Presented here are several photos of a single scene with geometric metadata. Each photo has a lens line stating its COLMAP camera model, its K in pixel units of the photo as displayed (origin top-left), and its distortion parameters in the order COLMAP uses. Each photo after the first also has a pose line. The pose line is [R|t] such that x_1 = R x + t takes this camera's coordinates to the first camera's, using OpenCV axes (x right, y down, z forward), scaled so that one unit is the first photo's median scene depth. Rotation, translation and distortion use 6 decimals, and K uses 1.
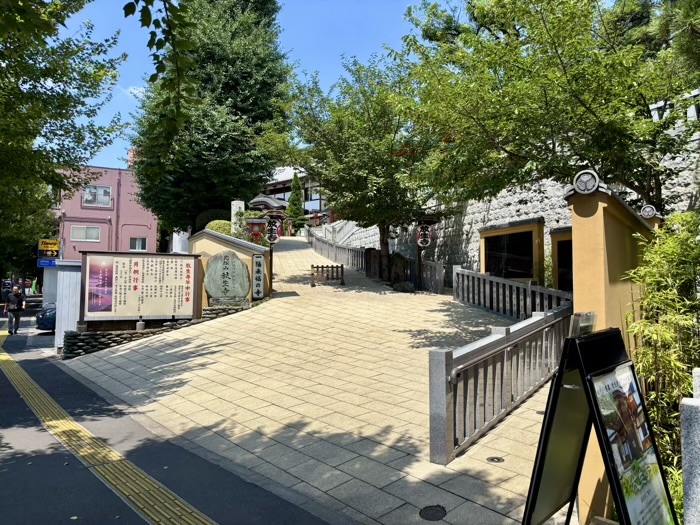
lens RADIAL K [[521.2, 0, 348.6], [0, 521.2, 255.4], [0, 0, 1]] dist [0.047362, -0.058023]
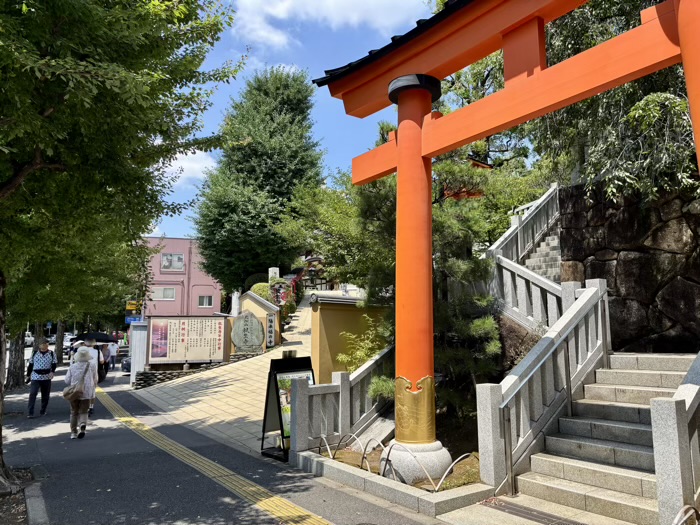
lens RADIAL K [[521.2, 0, 356.9], [0, 521.2, 266.5], [0, 0, 1]] dist [0.047362, -0.058023]
pose [[0.991475, -0.033203, -0.125993, 0.218801], [0.024658, 0.997327, -0.068781, -0.025462], [0.127940, 0.065088, 0.989644, -0.320133]]
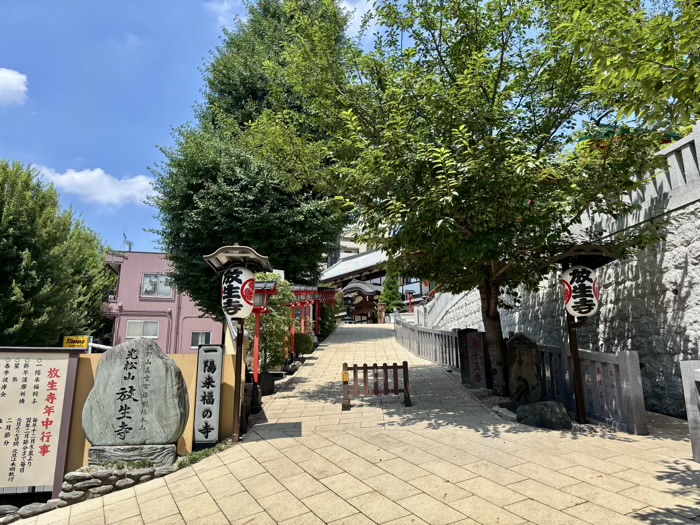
lens RADIAL K [[521.2, 0, 354.8], [0, 521.2, 262.7], [0, 0, 1]] dist [0.047362, -0.058023]
pose [[0.977850, -0.058086, -0.201087, 0.049976], [0.024342, 0.985762, -0.166378, 0.006506], [0.207888, 0.157798, 0.965341, 0.539556]]
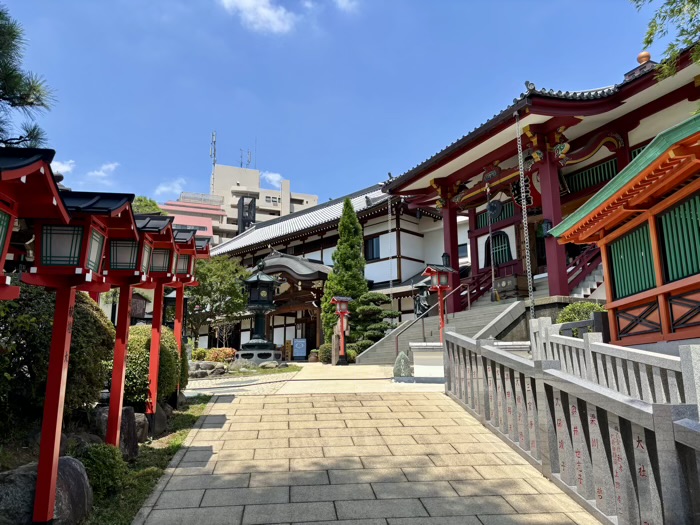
lens RADIAL K [[521.2, 0, 352.8], [0, 521.2, 260.8], [0, 0, 1]] dist [0.047362, -0.058023]
pose [[0.998270, -0.026938, -0.052259, -0.267688], [0.019035, 0.989070, -0.146215, -0.138288], [0.055626, 0.144968, 0.987872, 2.004239]]
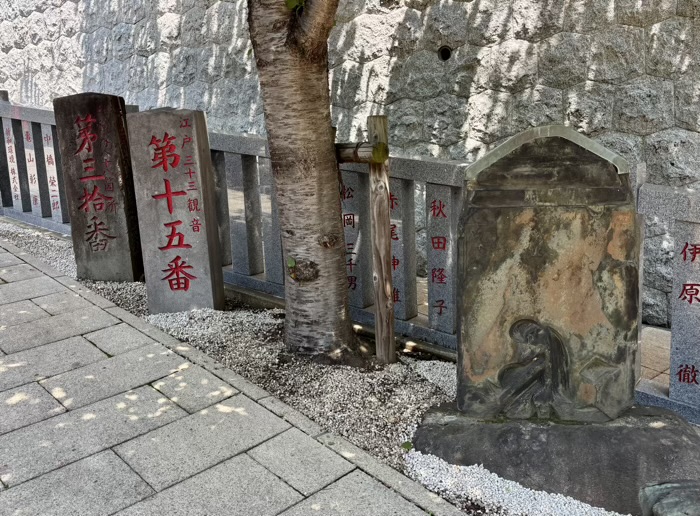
lens RADIAL K [[651.4, 0, 349.7], [0, 651.4, 257.4], [0, 0, 1]] dist [0.014558, 0.000000]
pose [[0.819927, -0.135521, 0.556195, -0.011855], [0.012534, 0.975592, 0.219233, -0.010814], [-0.572330, -0.172784, 0.801613, 0.978620]]
